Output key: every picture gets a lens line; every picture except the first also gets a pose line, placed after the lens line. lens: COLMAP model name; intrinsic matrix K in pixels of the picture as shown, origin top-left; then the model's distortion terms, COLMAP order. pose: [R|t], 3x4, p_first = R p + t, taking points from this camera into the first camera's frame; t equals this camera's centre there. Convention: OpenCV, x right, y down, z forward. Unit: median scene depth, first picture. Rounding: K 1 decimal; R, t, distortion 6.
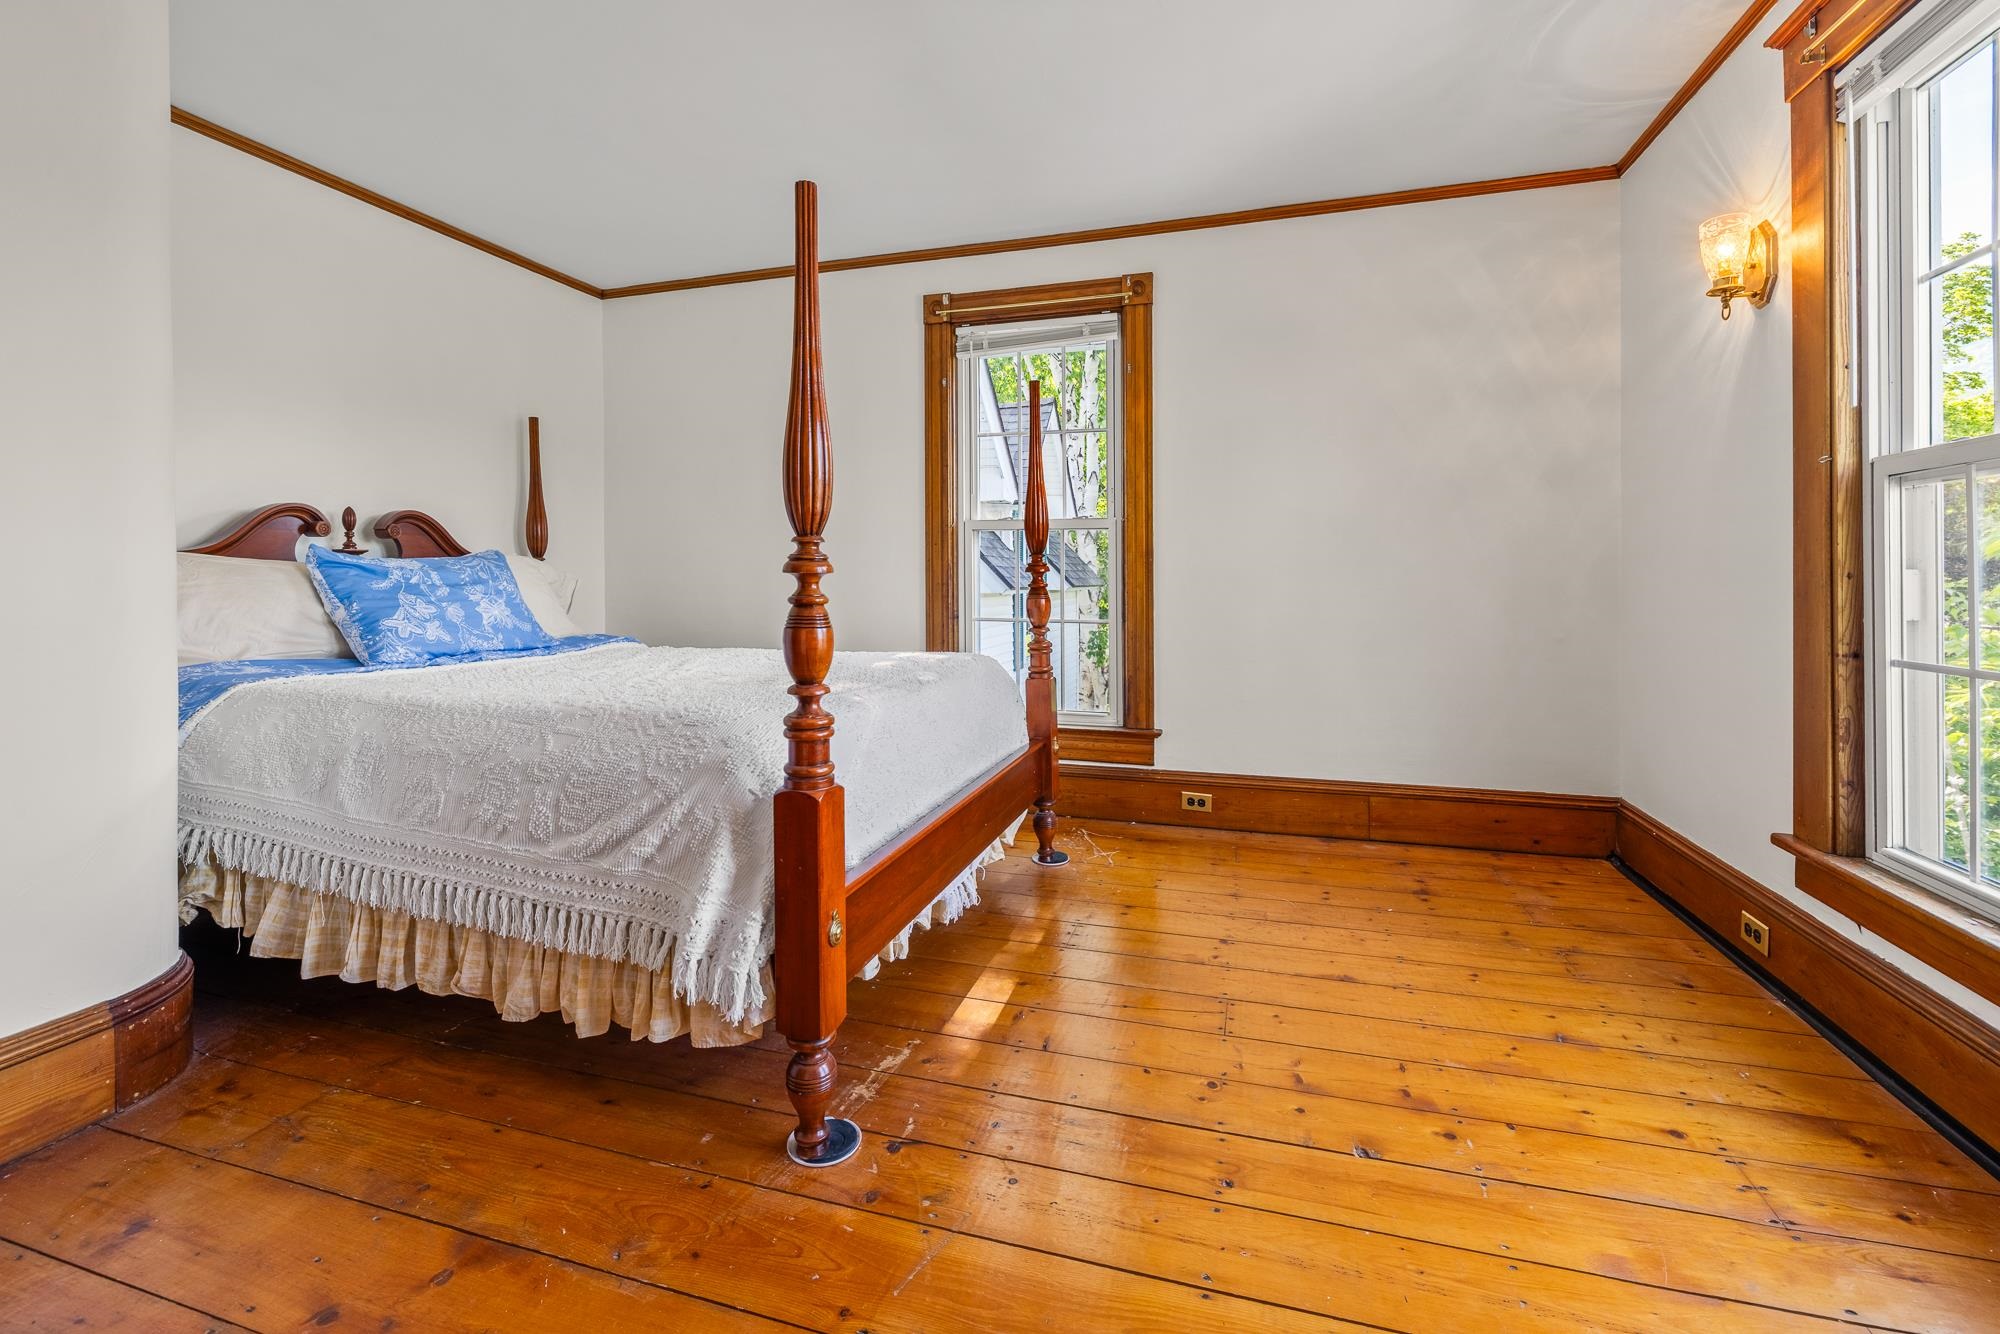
lens RADIAL K [[871.2, 0, 993.3], [0, 871.2, 583.8], [0, 0, 1]] dist [-0.000153, -0.000289]
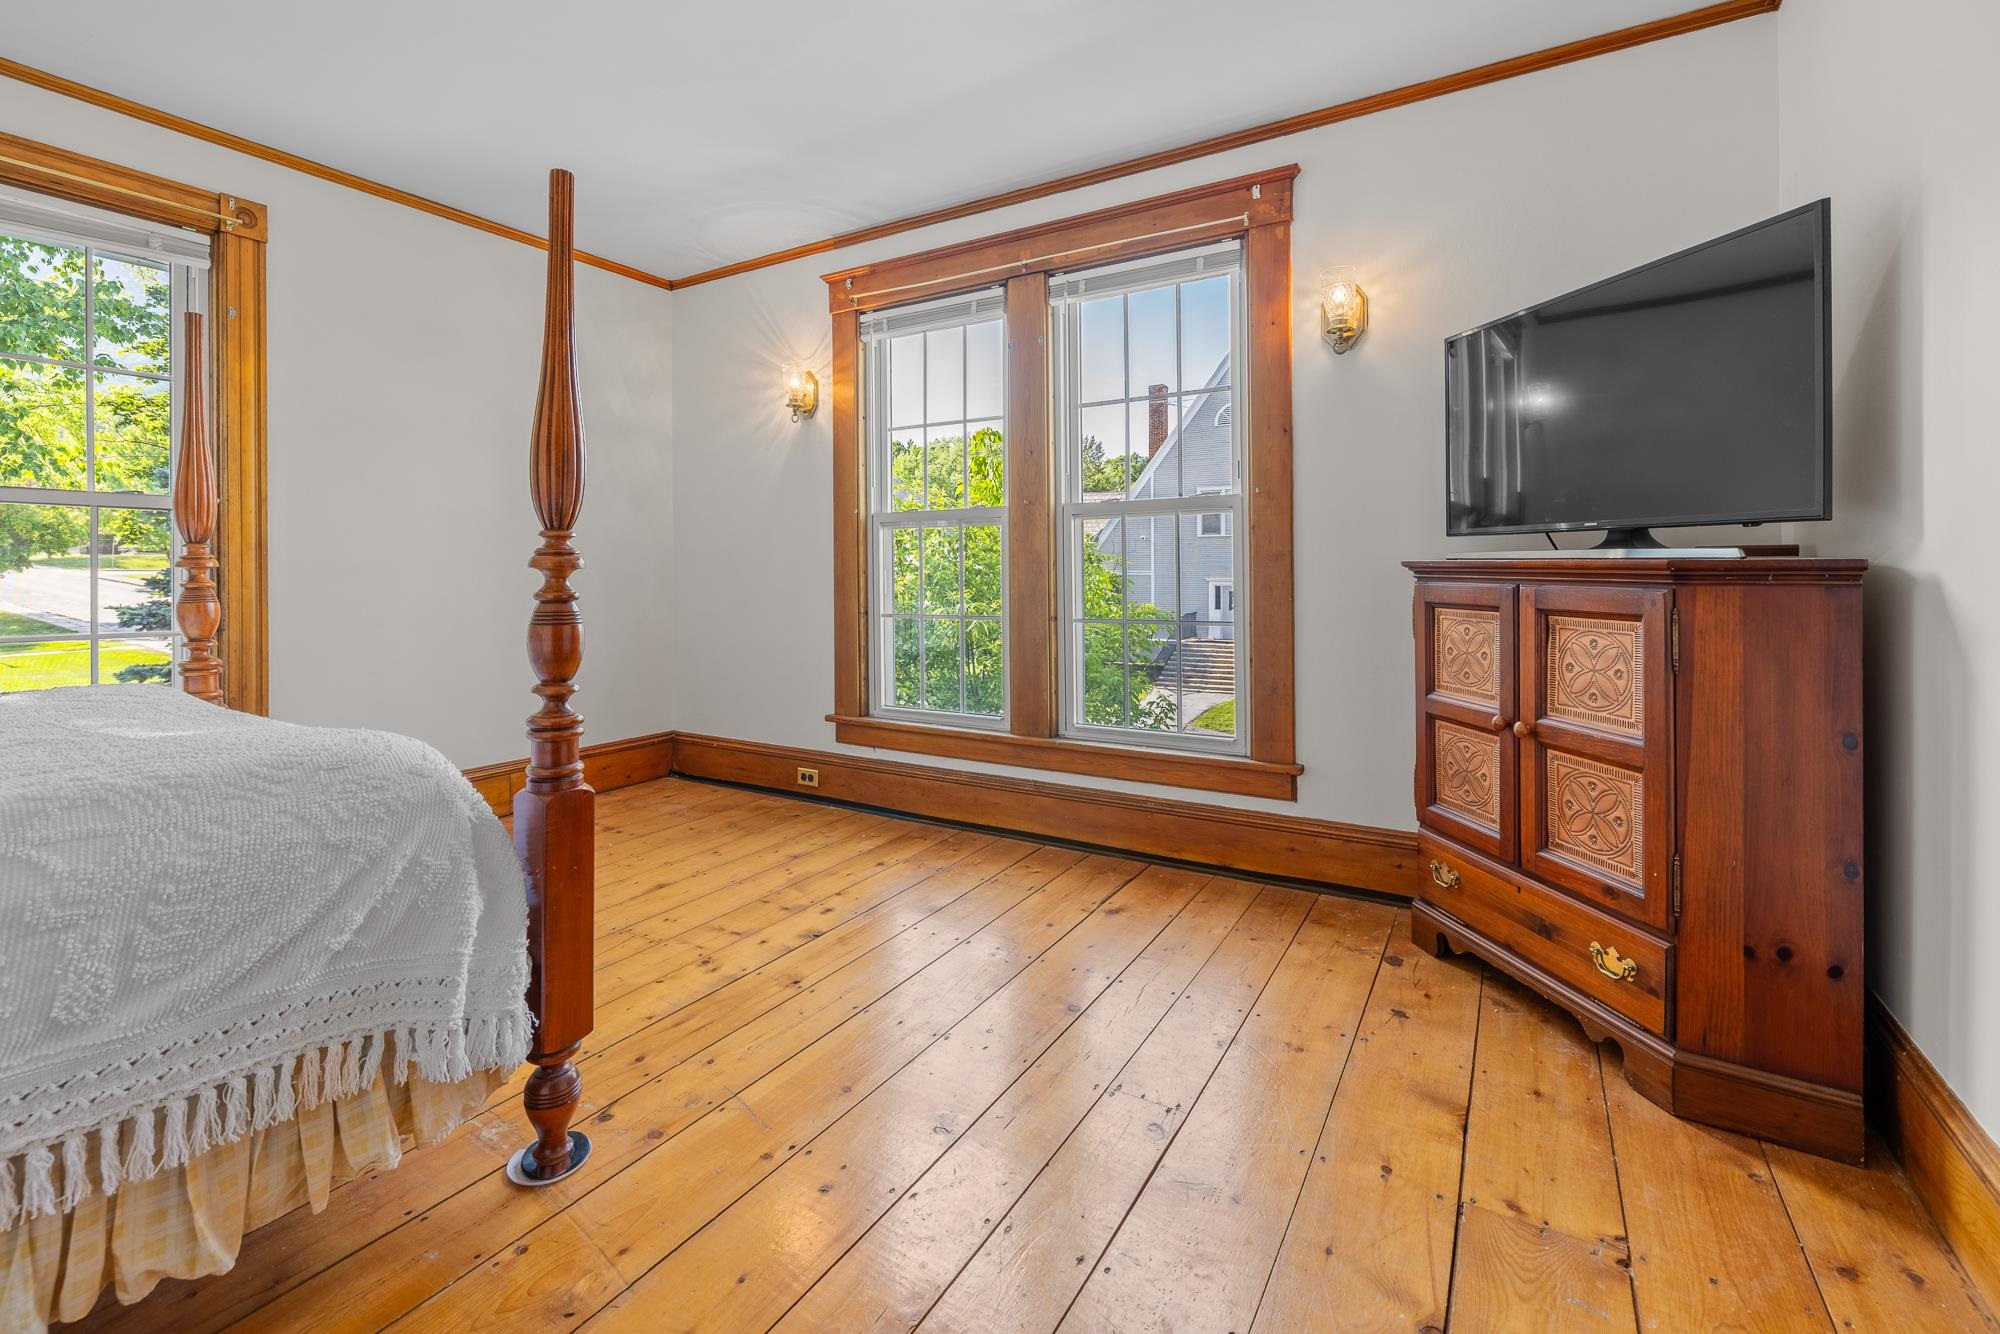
lens RADIAL K [[871.2, 0, 993.3], [0, 871.2, 583.8], [0, 0, 1]] dist [-0.000153, -0.000289]
pose [[0.240953, -0.009115, 0.970494, -0.884222], [0.011078, 0.999917, 0.006641, 0.006748], [-0.970474, 0.009151, 0.241034, 0.259501]]
